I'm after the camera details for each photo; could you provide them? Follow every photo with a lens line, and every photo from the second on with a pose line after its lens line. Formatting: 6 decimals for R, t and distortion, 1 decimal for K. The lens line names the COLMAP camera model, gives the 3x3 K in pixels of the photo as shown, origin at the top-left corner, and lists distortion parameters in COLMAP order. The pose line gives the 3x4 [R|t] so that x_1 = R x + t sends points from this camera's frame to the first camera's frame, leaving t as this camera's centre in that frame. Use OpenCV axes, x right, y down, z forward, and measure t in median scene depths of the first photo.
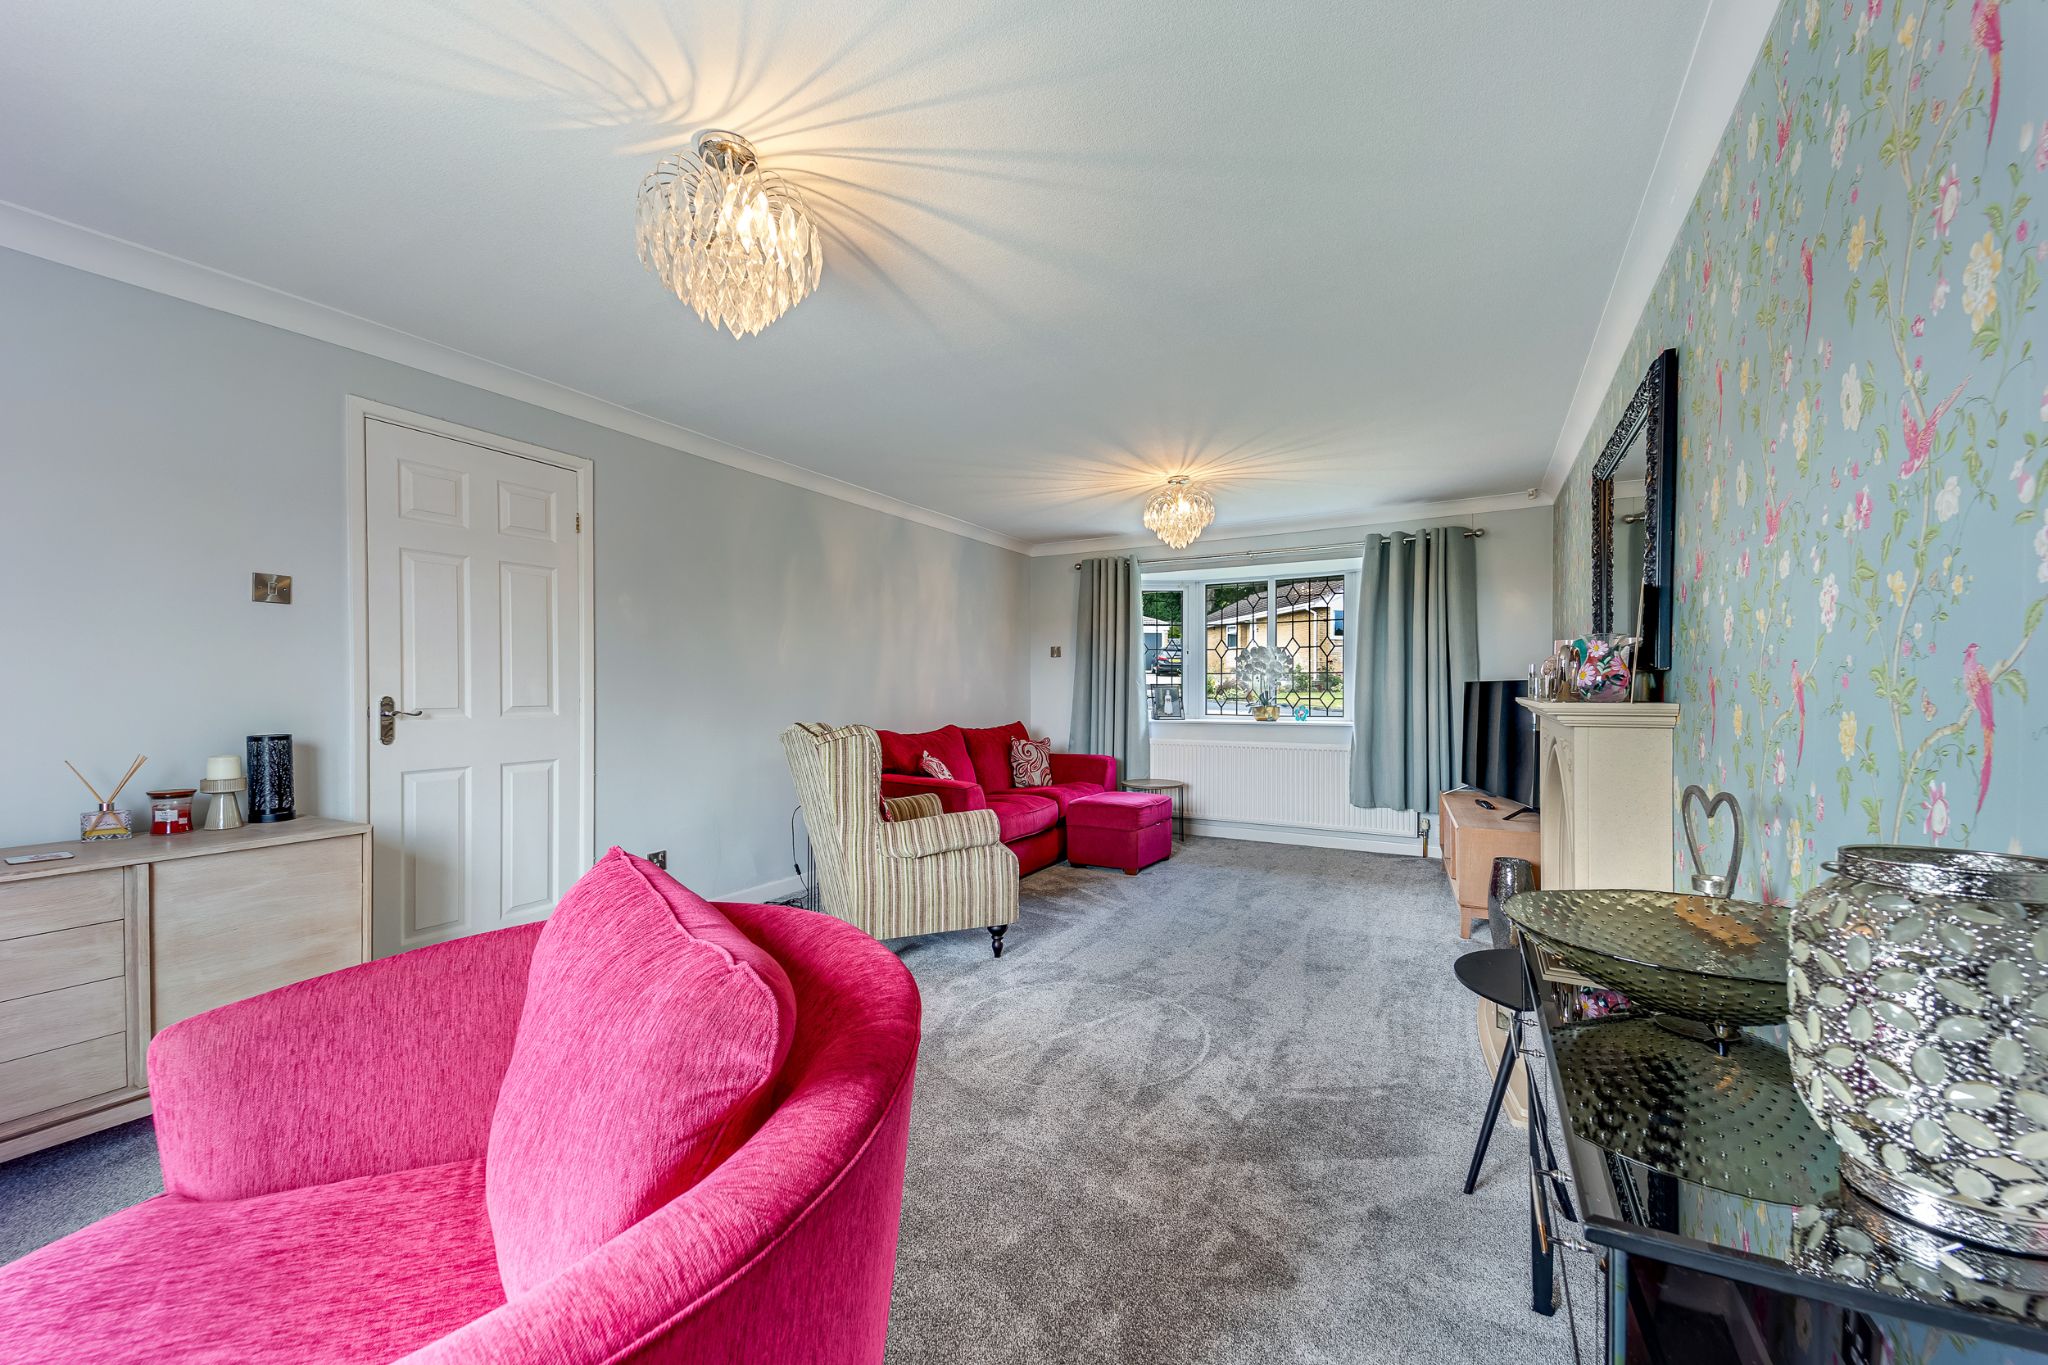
lens RADIAL K [[827.6, 0, 1026.1], [0, 827.6, 699.3], [0, 0, 1]] dist [0.053324, -0.000063]
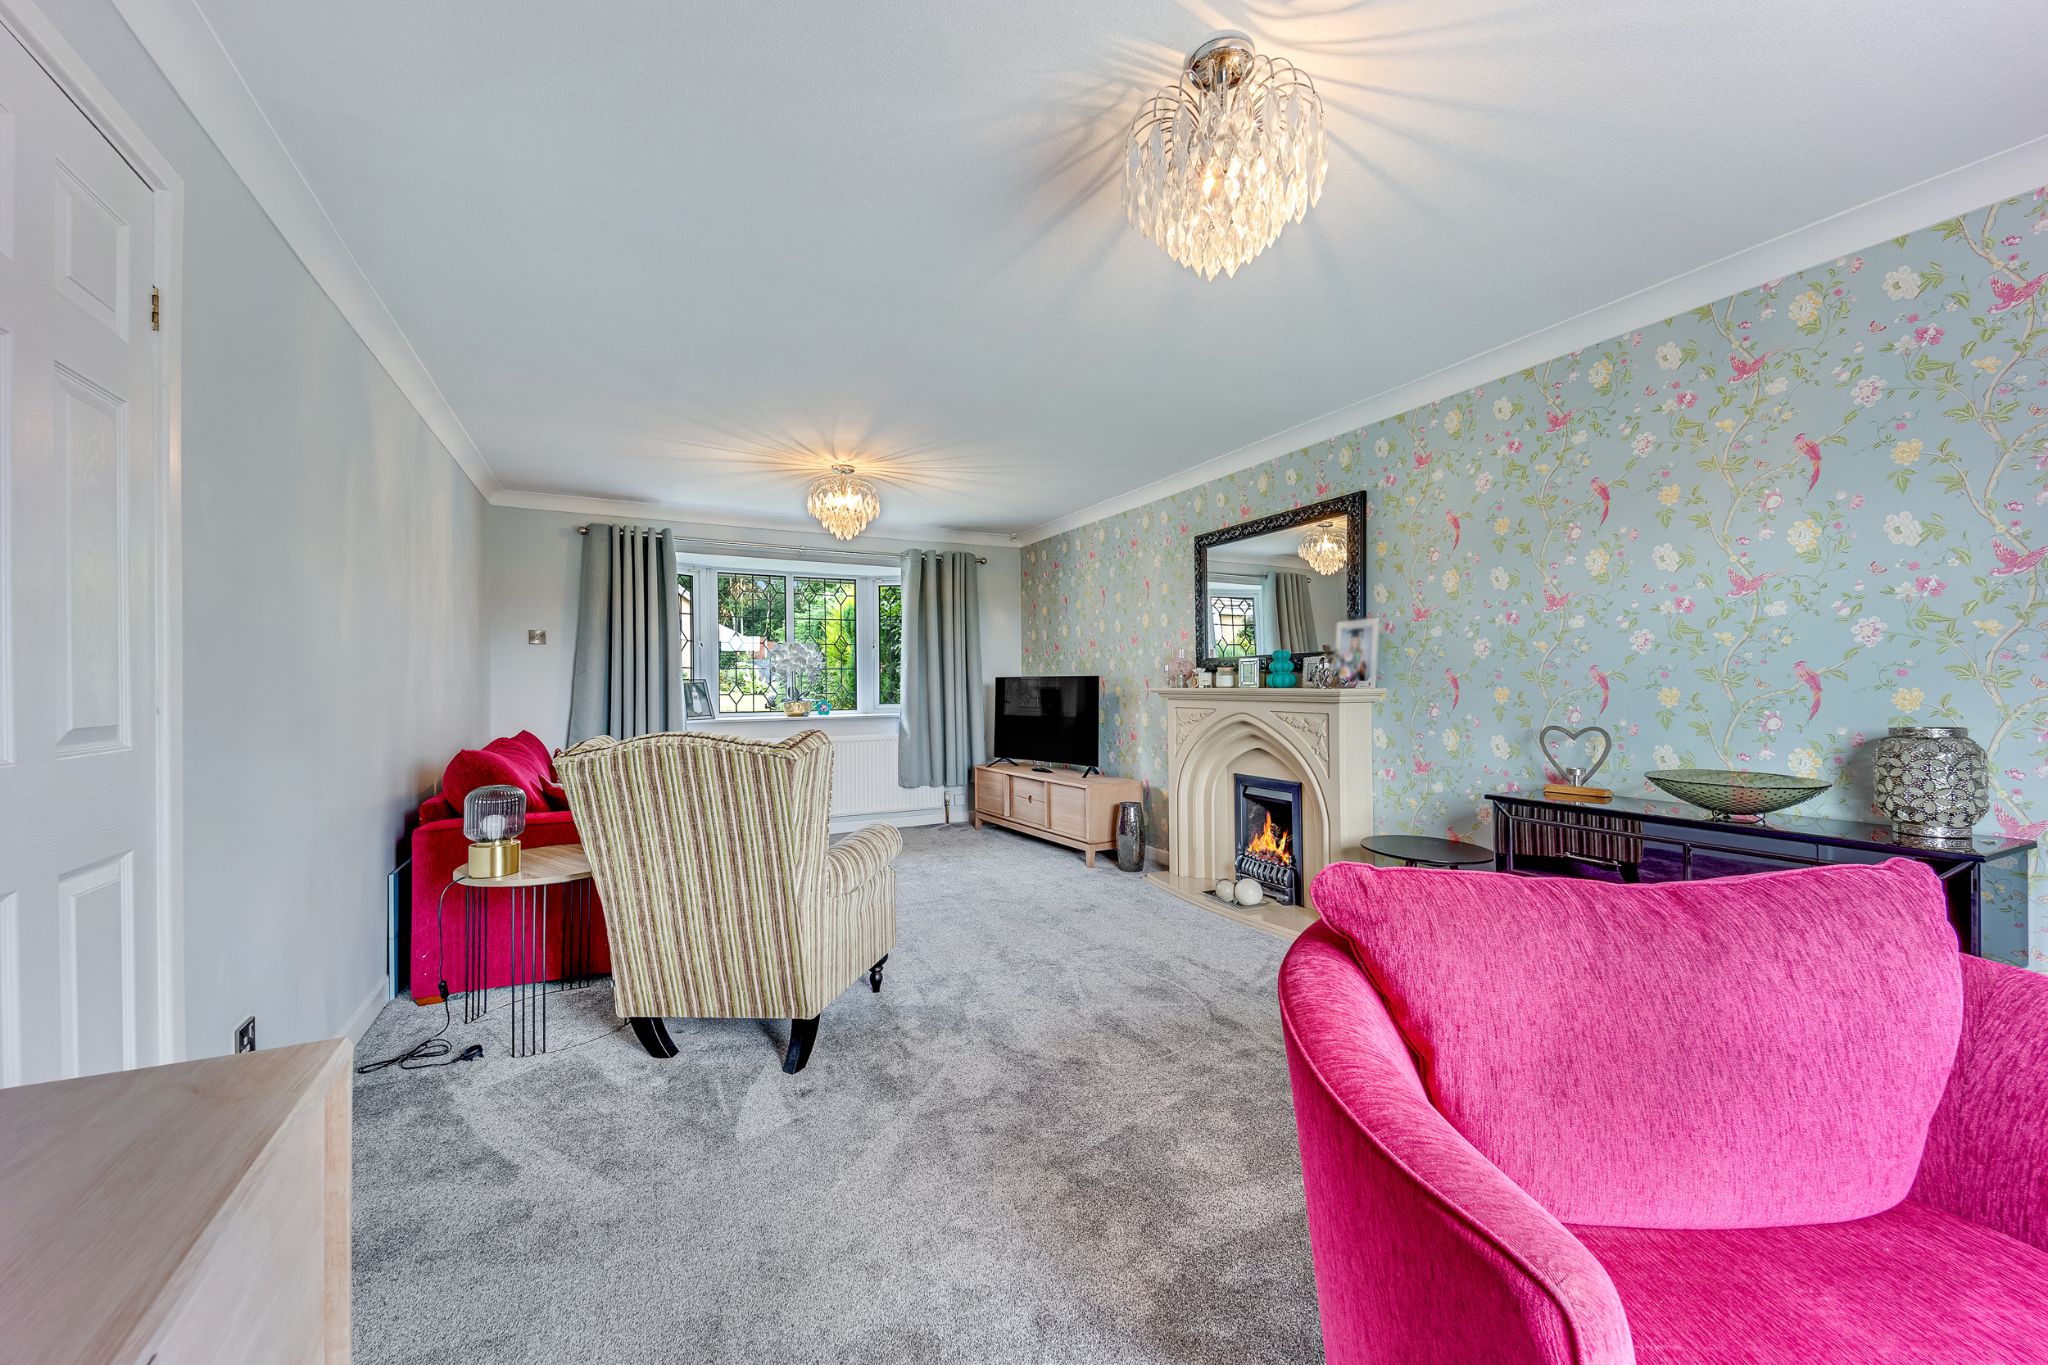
lens RADIAL K [[807.3, 0, 1024.0], [0, 807.3, 682.5], [0, 0, 1]] dist [-0.001397, -0.000229]
pose [[0.565007, -0.001594, 0.825085, -0.448111], [0.019121, 0.999755, -0.011163, 0.001638], [-0.824864, 0.022083, 0.564899, 0.274719]]
